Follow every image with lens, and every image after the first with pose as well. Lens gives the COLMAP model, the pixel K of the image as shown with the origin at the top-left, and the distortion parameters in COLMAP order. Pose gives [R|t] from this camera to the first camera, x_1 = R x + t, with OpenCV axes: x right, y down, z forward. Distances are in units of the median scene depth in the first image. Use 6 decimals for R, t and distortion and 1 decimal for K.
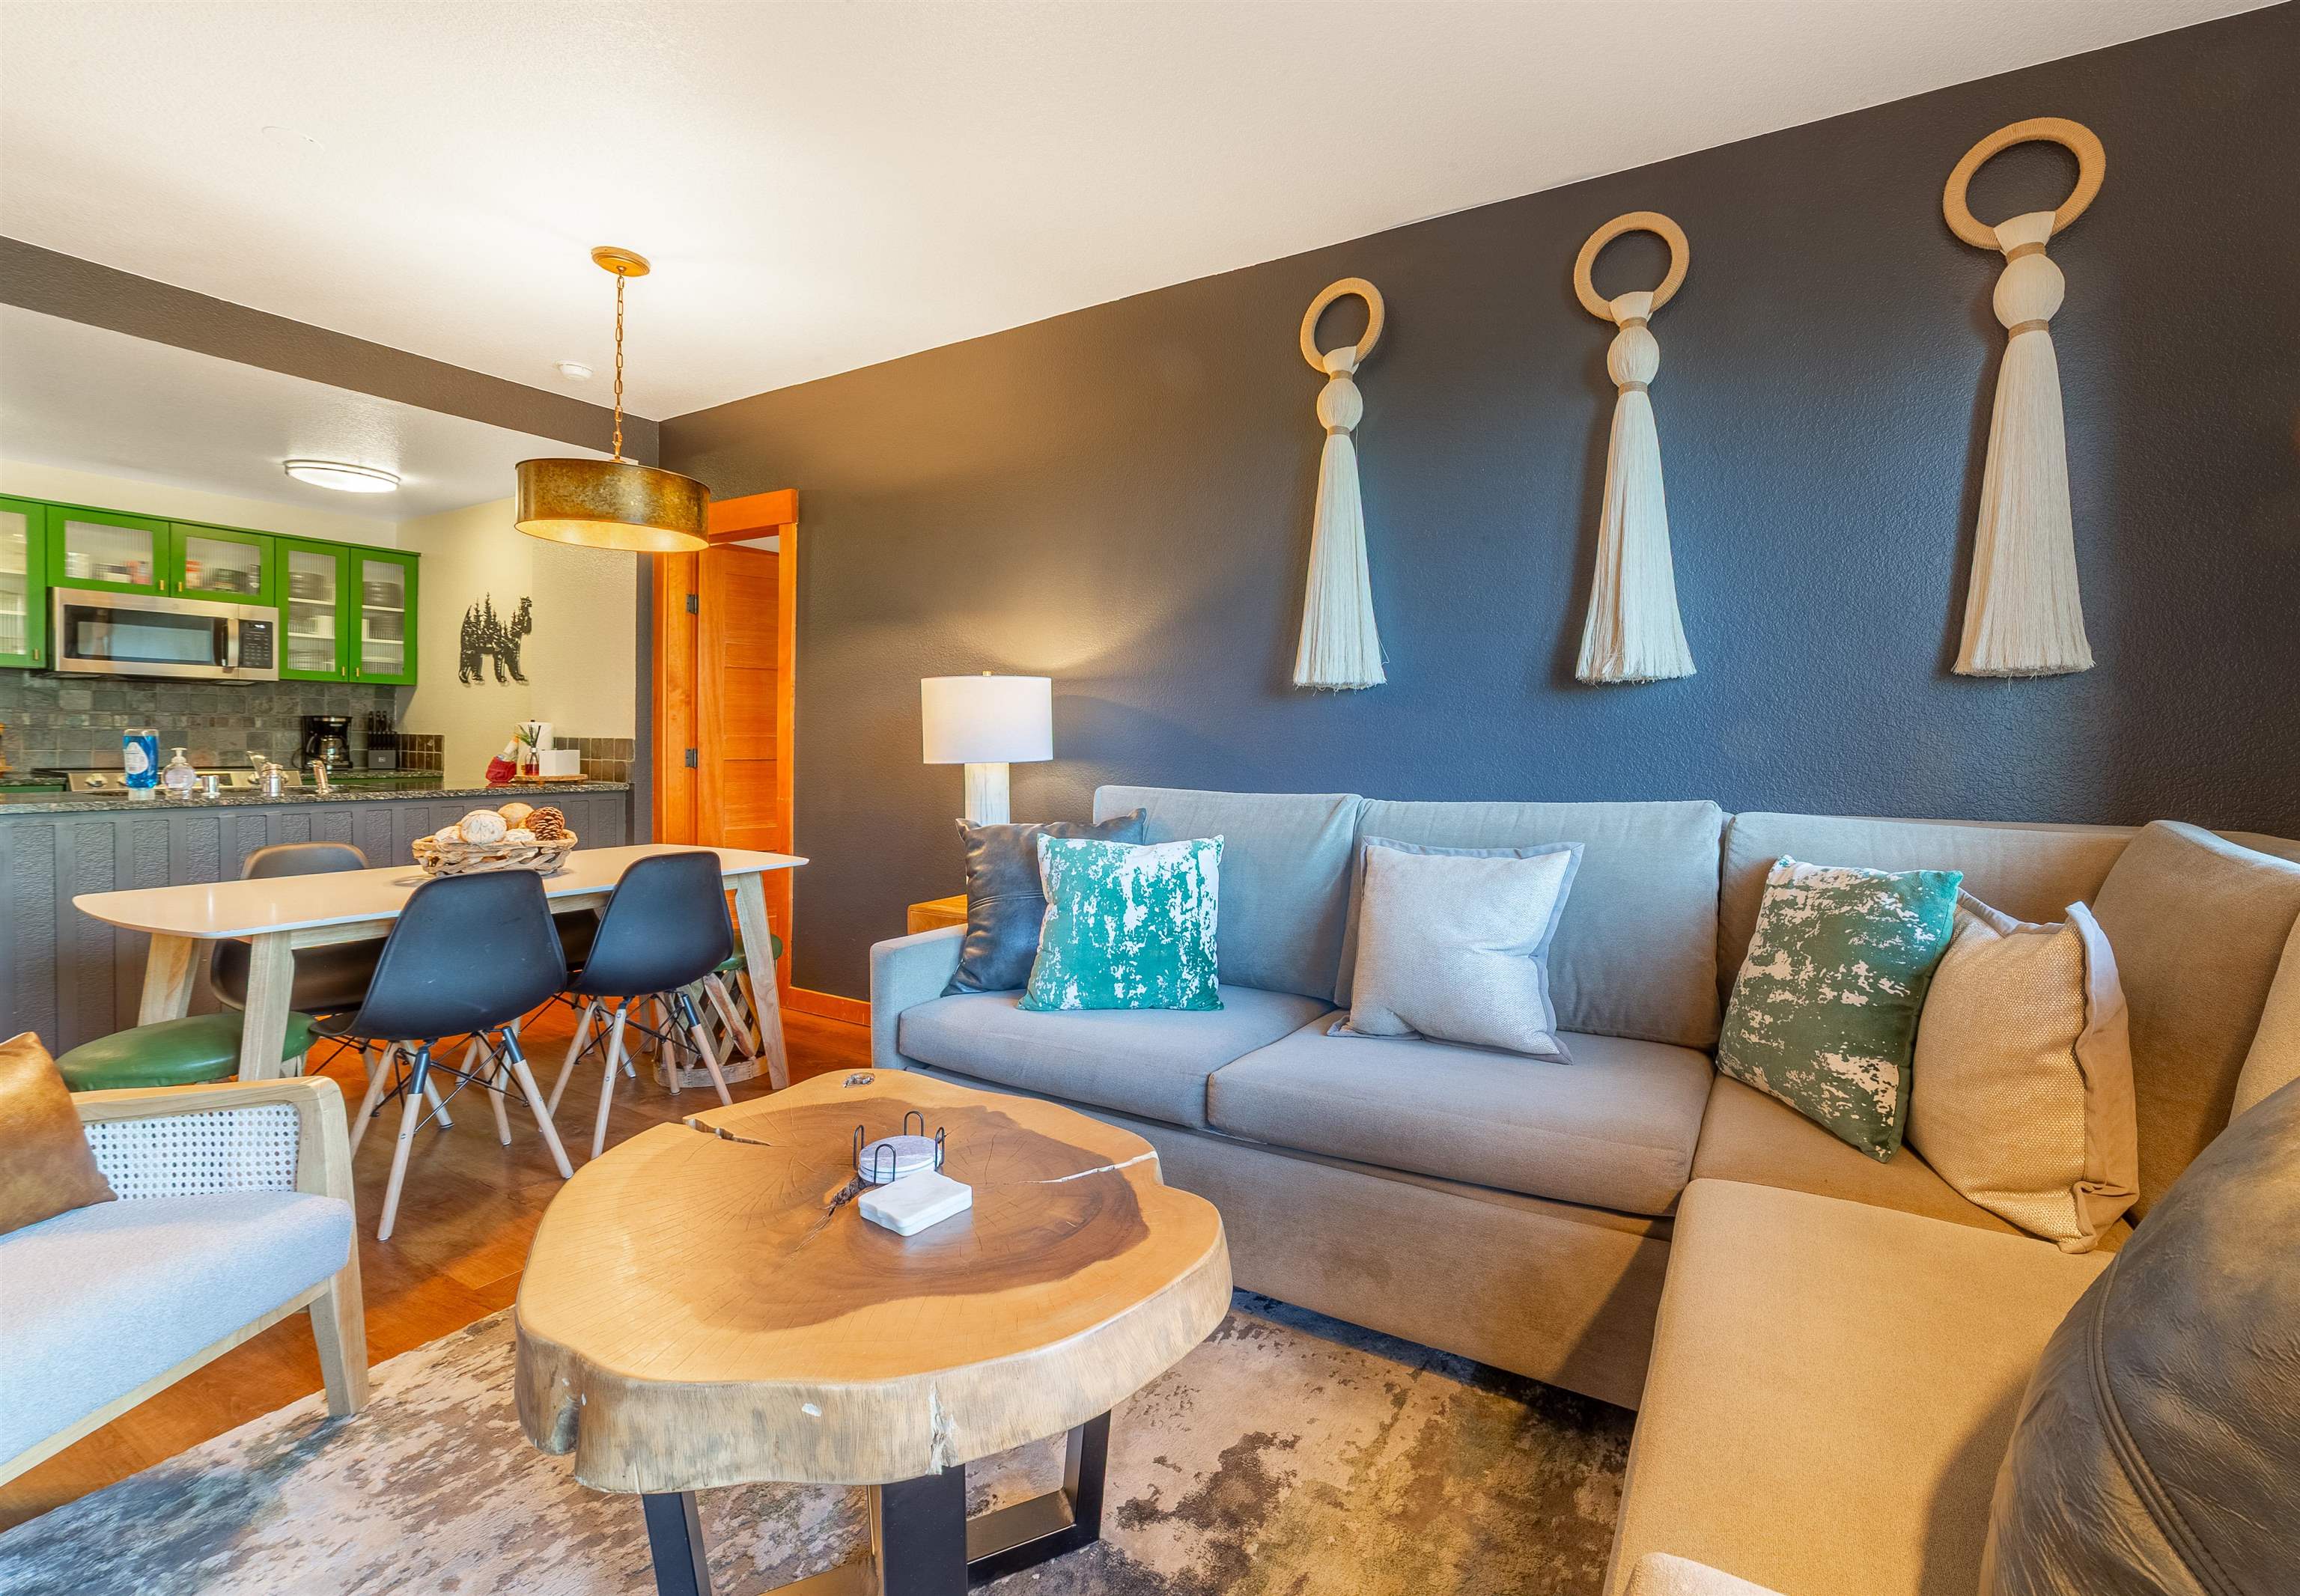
lens RADIAL K [[934.6, 0, 1275.7], [0, 934.6, 743.0], [0, 0, 1]] dist [-0.017654, 0.003300]
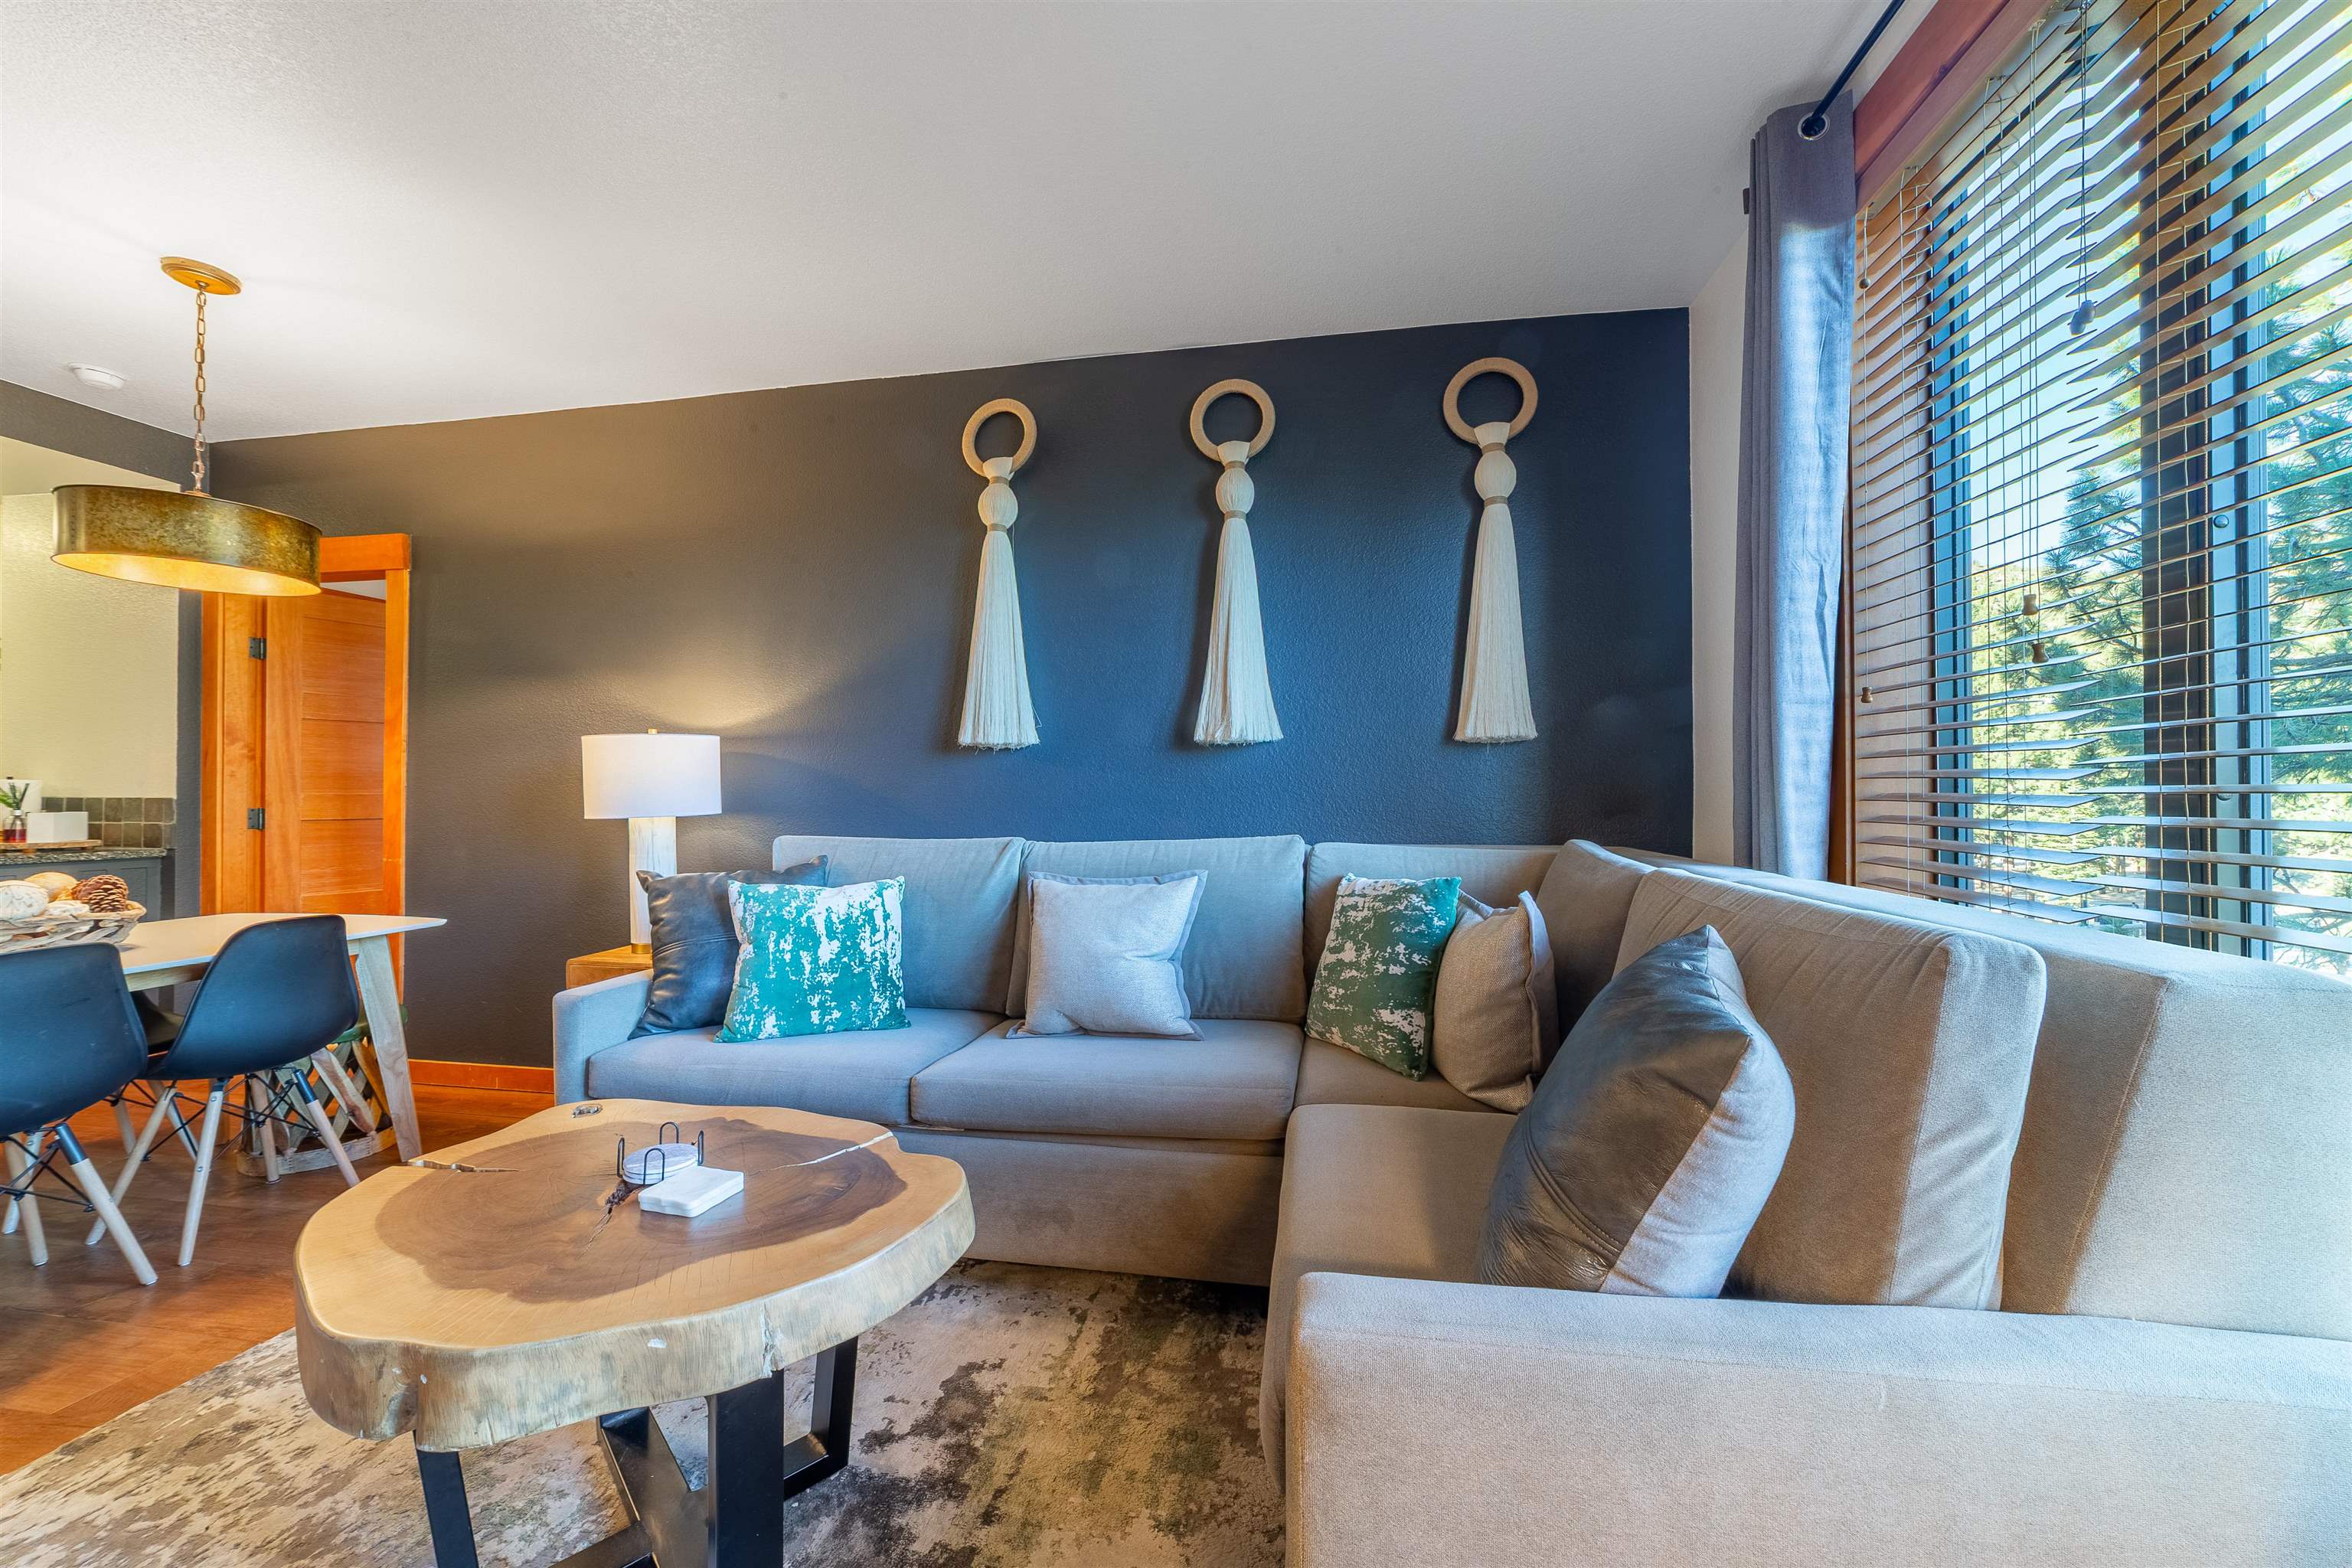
lens RADIAL K [[895.3, 0, 1139.4], [0, 895.3, 782.6], [0, 0, 1]] dist [-0.017123, 0.006178]
pose [[0.957887, -0.005401, 0.287096, -0.085863], [0.009663, 0.999863, -0.013431, 0.001721], [-0.286984, 0.015639, 0.957808, -0.119747]]
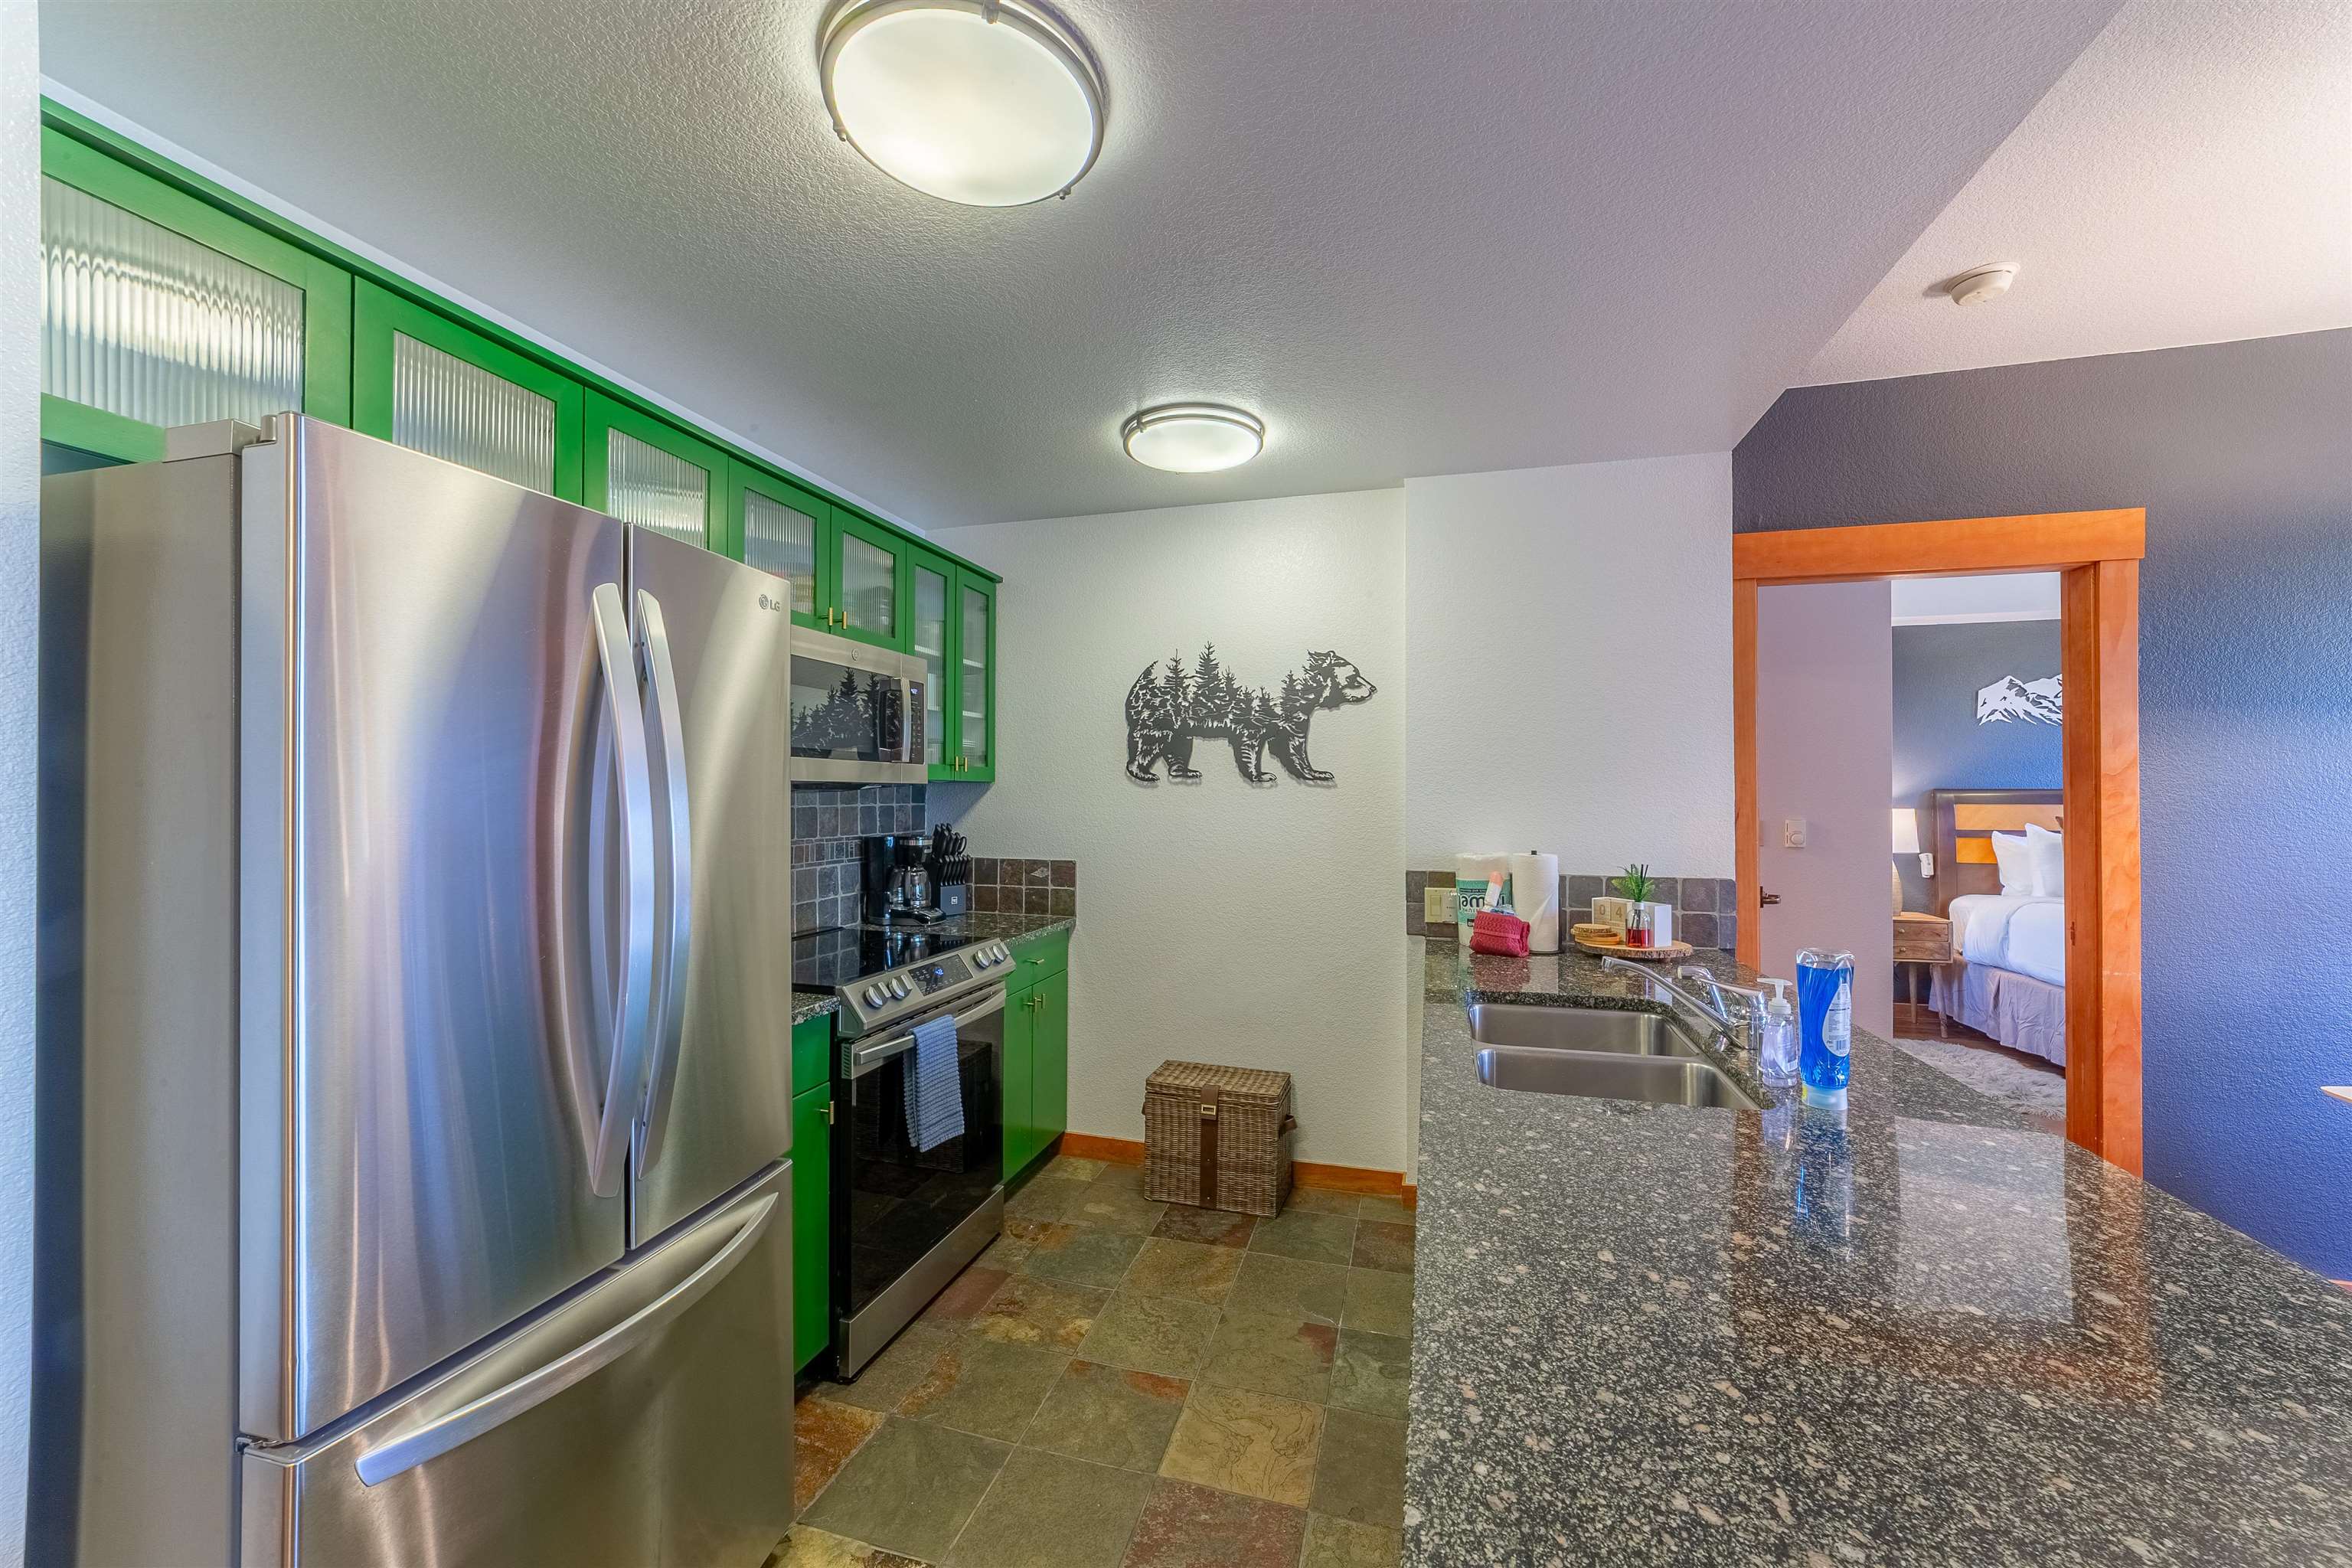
lens RADIAL K [[895.3, 0, 1175.2], [0, 895.3, 786.6], [0, 0, 1]] dist [-0.017123, 0.006178]
pose [[0.979925, -0.010218, 0.199104, -2.070244], [0.011454, 0.999922, -0.005060, -0.122032], [-0.199037, 0.007239, 0.979965, 0.812569]]
